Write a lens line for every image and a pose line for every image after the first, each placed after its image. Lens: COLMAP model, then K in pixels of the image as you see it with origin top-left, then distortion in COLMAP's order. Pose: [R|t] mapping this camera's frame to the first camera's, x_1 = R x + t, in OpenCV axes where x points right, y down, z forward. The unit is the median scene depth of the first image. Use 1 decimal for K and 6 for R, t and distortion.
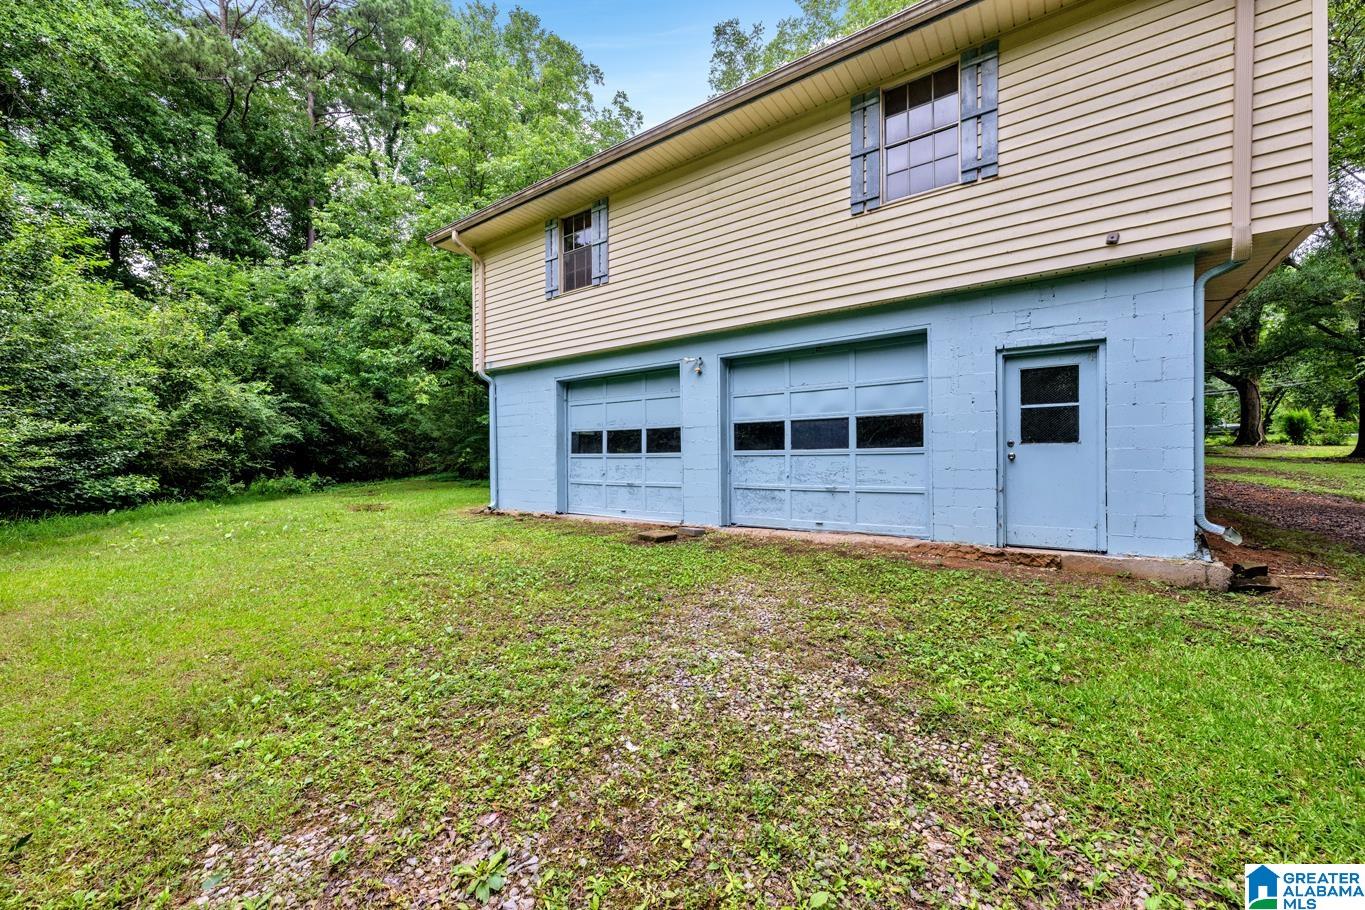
lens RADIAL K [[538.8, 0, 678.1], [0, 538.8, 458.0], [0, 0, 1]] dist [0.000882, 0.000058]
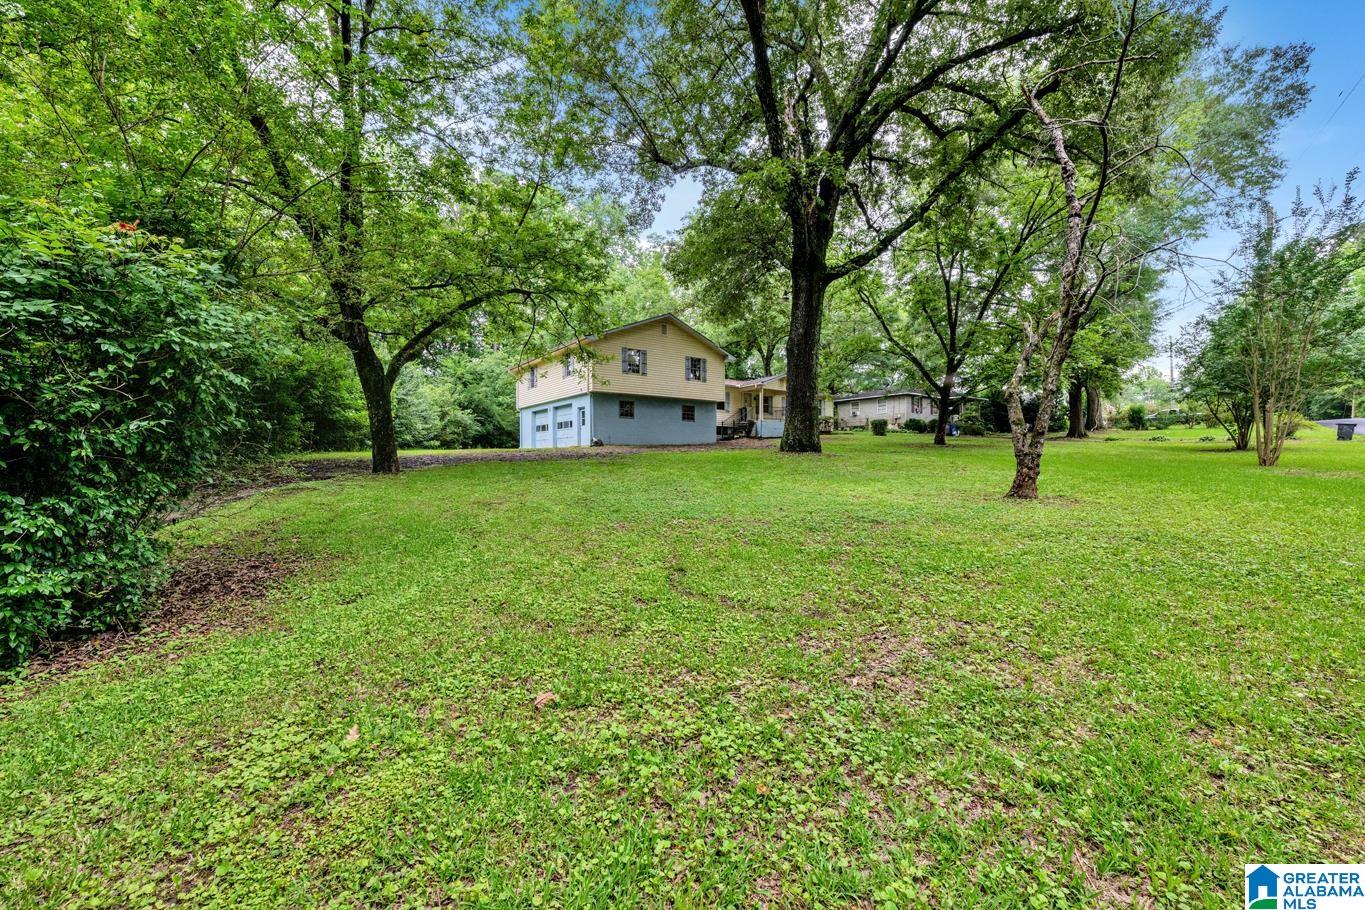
lens RADIAL K [[538.8, 0, 684.4], [0, 538.8, 456.1], [0, 0, 1]] dist [0.000882, 0.000058]
pose [[0.953150, 0.000458, -0.302497, 1.591156], [-0.001581, 0.999993, -0.003468, 0.142539], [0.302493, 0.003784, 0.953144, -1.838778]]
